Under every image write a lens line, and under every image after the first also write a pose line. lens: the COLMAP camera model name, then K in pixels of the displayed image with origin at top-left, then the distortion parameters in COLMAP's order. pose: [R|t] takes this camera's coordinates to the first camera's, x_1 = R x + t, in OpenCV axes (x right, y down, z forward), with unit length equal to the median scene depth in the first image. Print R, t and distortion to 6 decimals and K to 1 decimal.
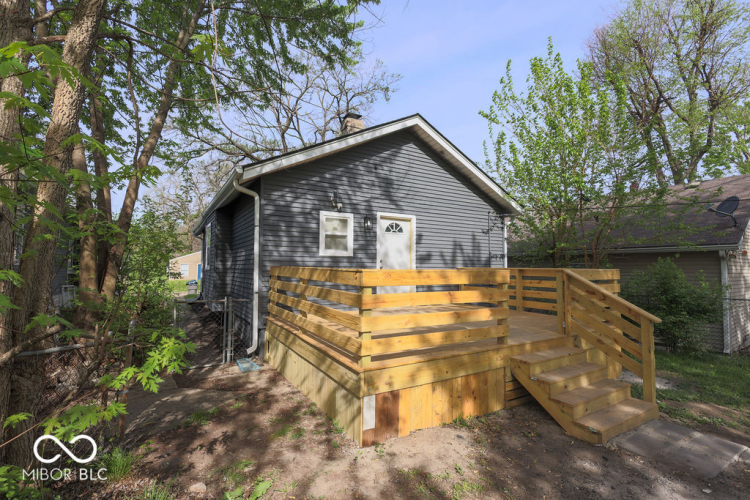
lens RADIAL K [[337.5, 0, 368.4], [0, 337.5, 253.9], [0, 0, 1]] dist [0.000430, 0.000131]
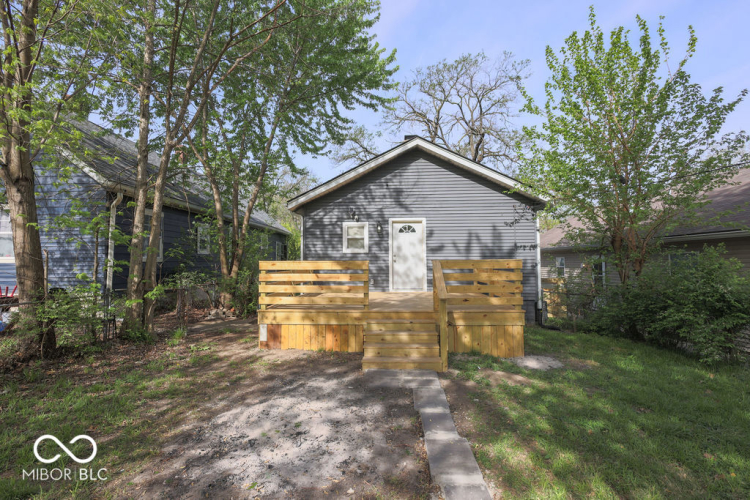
lens RADIAL K [[337.5, 0, 378.5], [0, 337.5, 251.9], [0, 0, 1]] dist [0.000430, 0.000131]
pose [[0.835215, -0.021116, -0.549519, 0.732744], [0.026502, 0.999647, 0.001868, 0.005109], [0.549285, -0.016124, 0.835479, -0.128209]]
